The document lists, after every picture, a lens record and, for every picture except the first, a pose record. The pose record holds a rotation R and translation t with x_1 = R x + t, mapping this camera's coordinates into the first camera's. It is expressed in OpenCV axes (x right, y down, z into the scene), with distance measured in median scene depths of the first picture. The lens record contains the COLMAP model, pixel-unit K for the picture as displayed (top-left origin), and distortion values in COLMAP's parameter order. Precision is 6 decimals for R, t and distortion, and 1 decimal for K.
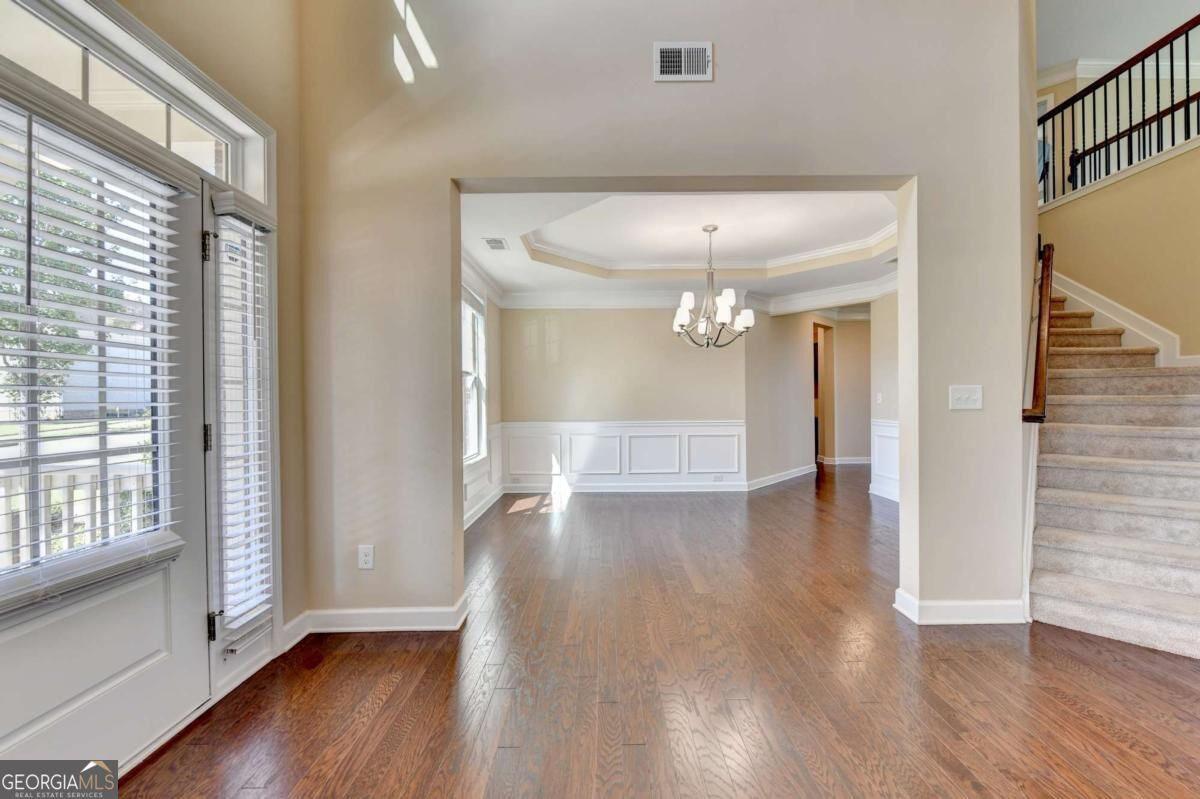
lens RADIAL K [[476.7, 0, 597.7], [0, 476.7, 399.3], [0, 0, 1]] dist [-0.011308, 0.000114]
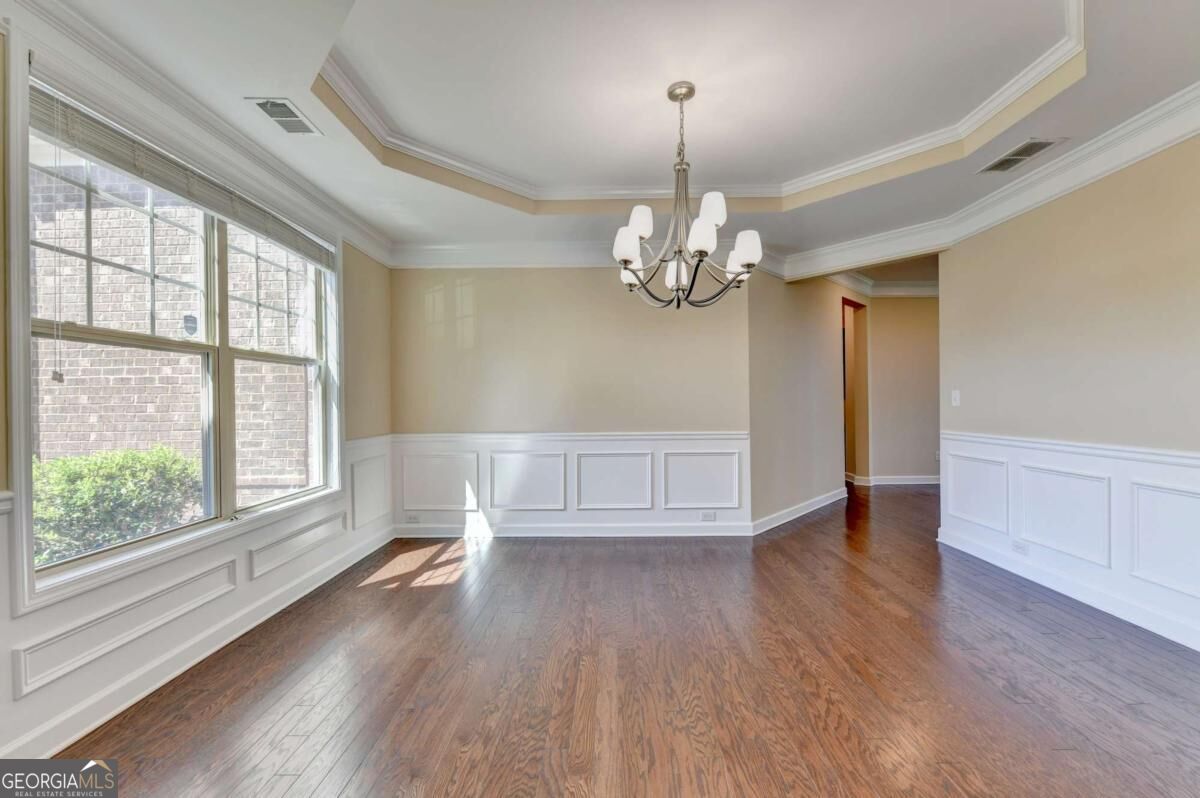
lens RADIAL K [[478.5, 0, 599.1], [0, 478.5, 399.8], [0, 0, 1]] dist [-0.006541, 0.000709]
pose [[0.999930, -0.002231, -0.011659, 0.109462], [0.002212, 0.999996, -0.001656, 0.000401], [0.011663, 0.001630, 0.999931, 0.331592]]
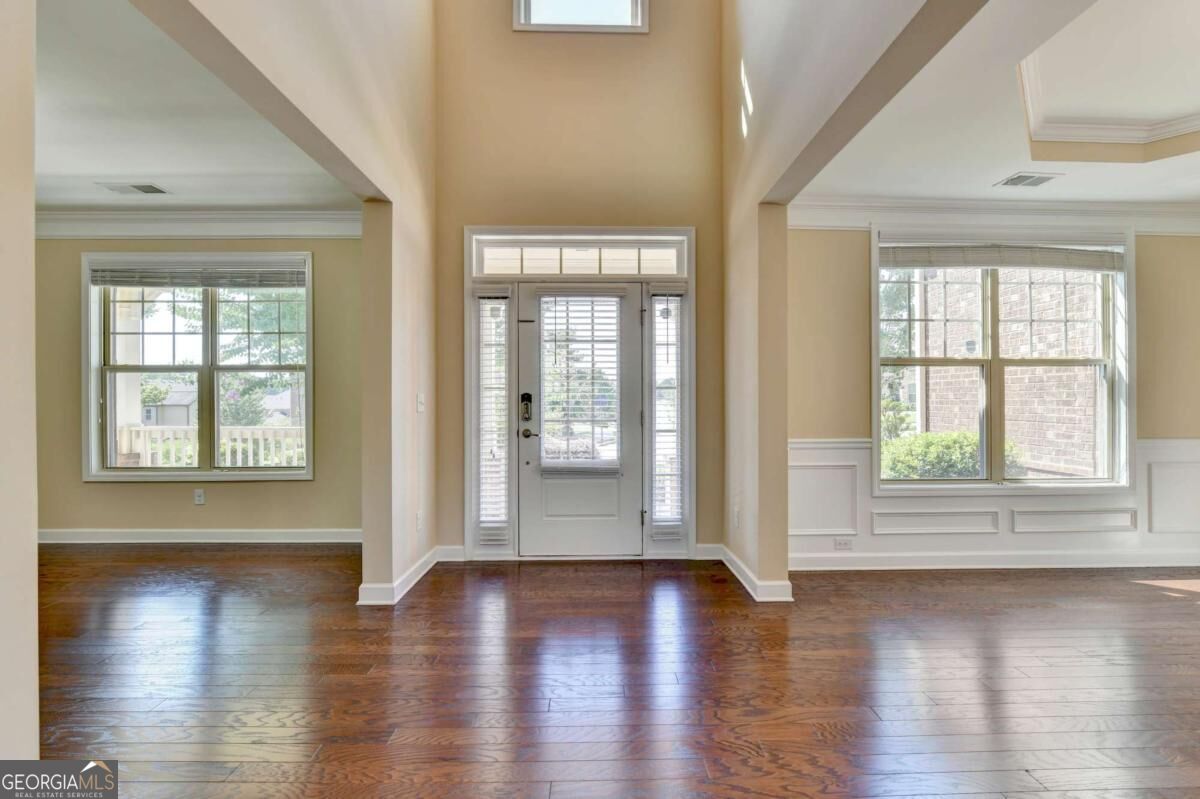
lens RADIAL K [[476.7, 0, 595.4], [0, 476.7, 394.3], [0, 0, 1]] dist [-0.011308, 0.000114]
pose [[0.010725, -0.003313, -0.999937, 0.348117], [-0.000980, 0.999994, -0.003323, -0.001816], [0.999942, 0.001016, 0.010722, 0.251631]]
